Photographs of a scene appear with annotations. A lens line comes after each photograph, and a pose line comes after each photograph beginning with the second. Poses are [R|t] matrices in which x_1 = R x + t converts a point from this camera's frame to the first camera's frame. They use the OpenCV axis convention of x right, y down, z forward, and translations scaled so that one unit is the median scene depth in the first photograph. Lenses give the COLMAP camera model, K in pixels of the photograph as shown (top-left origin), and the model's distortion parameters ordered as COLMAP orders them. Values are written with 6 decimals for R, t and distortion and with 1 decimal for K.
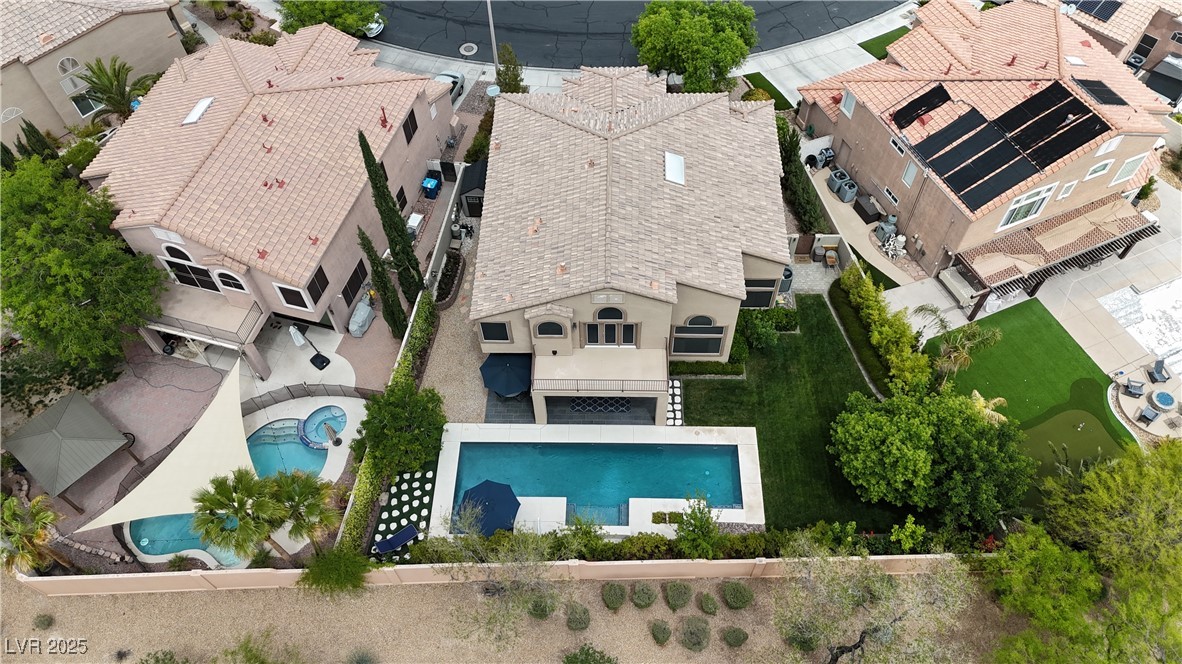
lens RADIAL K [[827.8, 0, 588.3], [0, 827.8, 329.5], [0, 0, 1]] dist [0.009016, 0.002234]
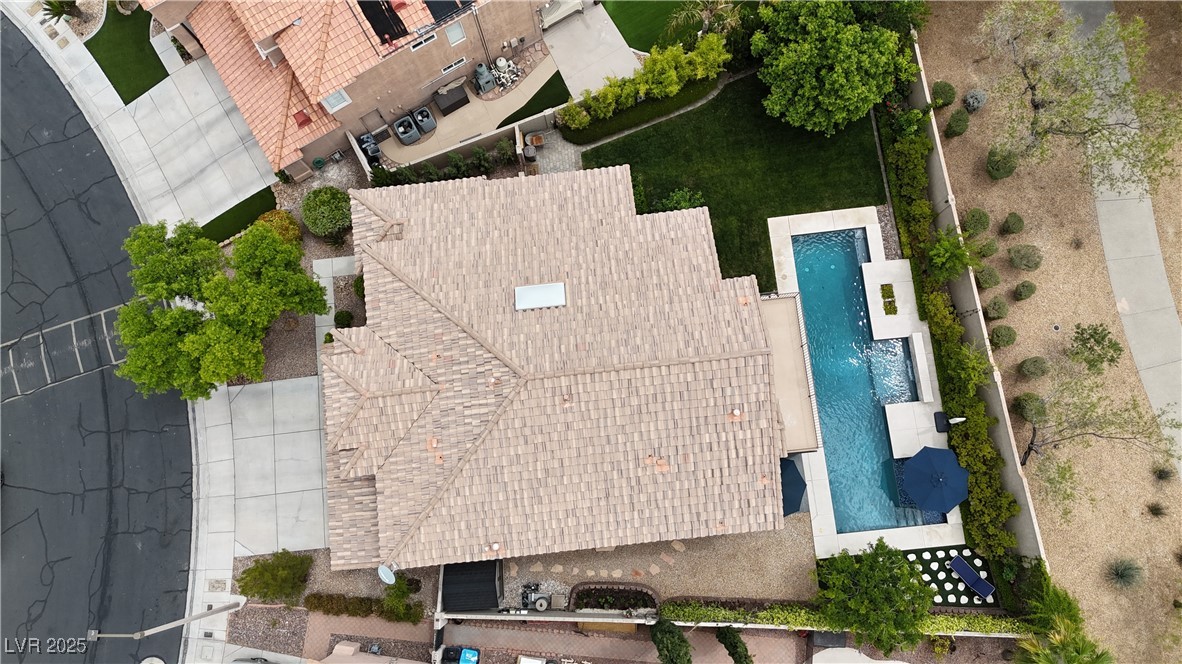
lens RADIAL K [[827.8, 0, 590.5], [0, 827.8, 330.9], [0, 0, 1]] dist [0.009016, 0.002234]
pose [[-0.127286, -0.973859, 0.188142, -0.072461], [0.849981, -0.009334, 0.526731, -0.531544], [-0.511205, 0.226963, 0.828949, 0.333195]]
